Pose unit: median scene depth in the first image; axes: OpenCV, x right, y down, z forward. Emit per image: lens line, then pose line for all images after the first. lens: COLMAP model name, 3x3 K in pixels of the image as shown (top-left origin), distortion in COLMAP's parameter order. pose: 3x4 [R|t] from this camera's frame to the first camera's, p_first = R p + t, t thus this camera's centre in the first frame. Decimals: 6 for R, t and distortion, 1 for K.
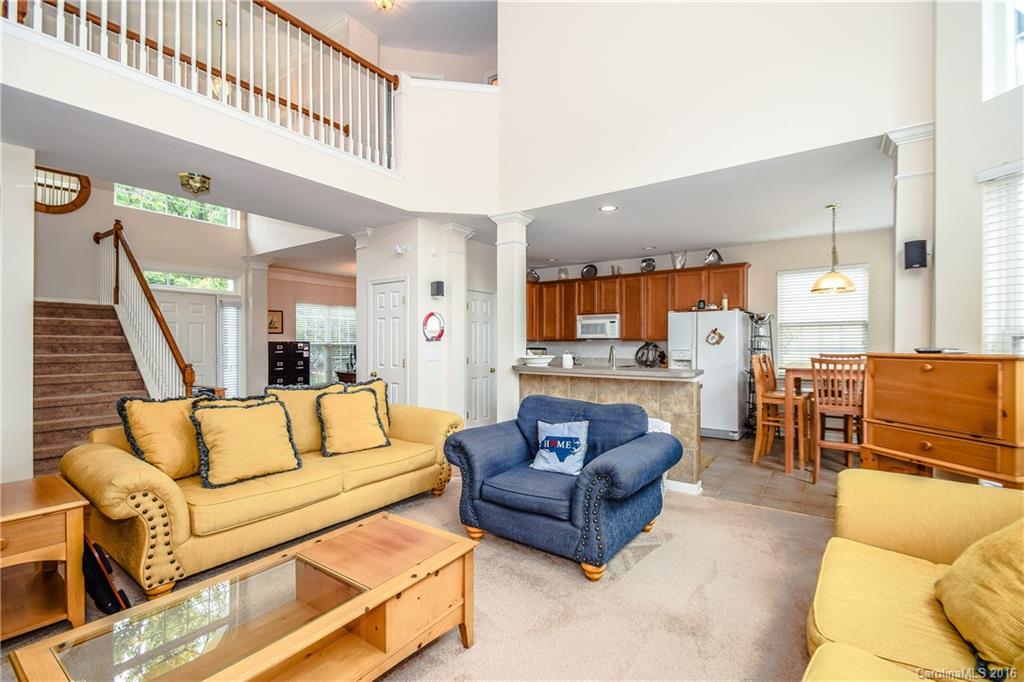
lens RADIAL K [[455.5, 0, 511.3], [0, 455.5, 344.0], [0, 0, 1]] dist [0.000633, 0.000021]
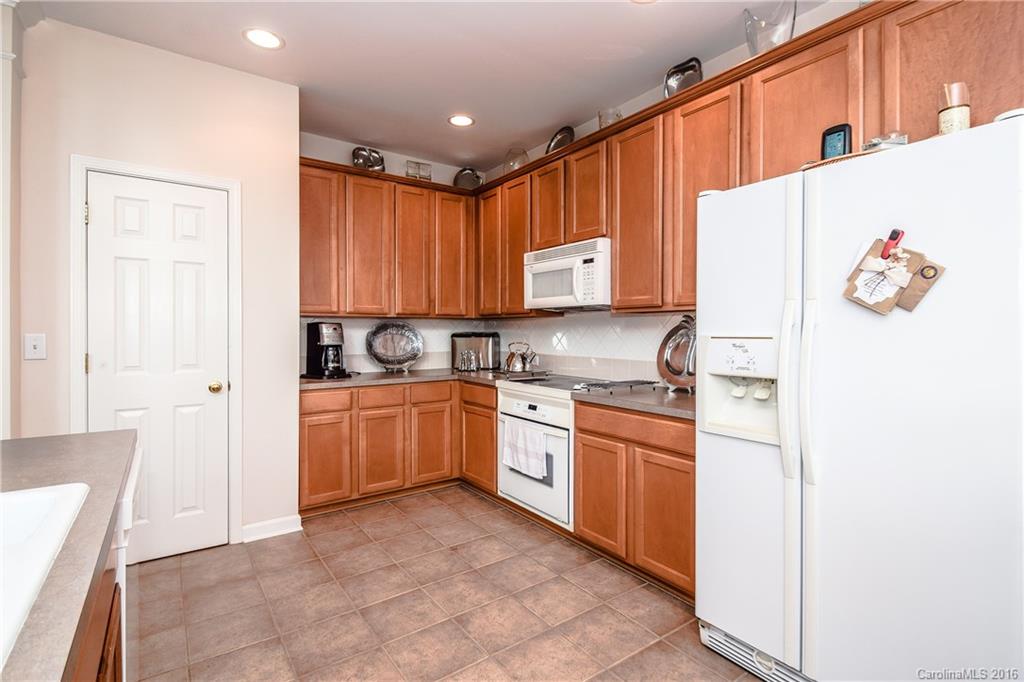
lens RADIAL K [[488.4, 0, 514.0], [0, 488.4, 334.4], [0, 0, 1]] dist [-0.003843, -0.000627]
pose [[0.945717, 0.005324, -0.324949, 0.291664], [-0.003109, 0.999968, 0.007336, 0.008588], [0.324978, -0.005928, 0.945703, 0.601122]]
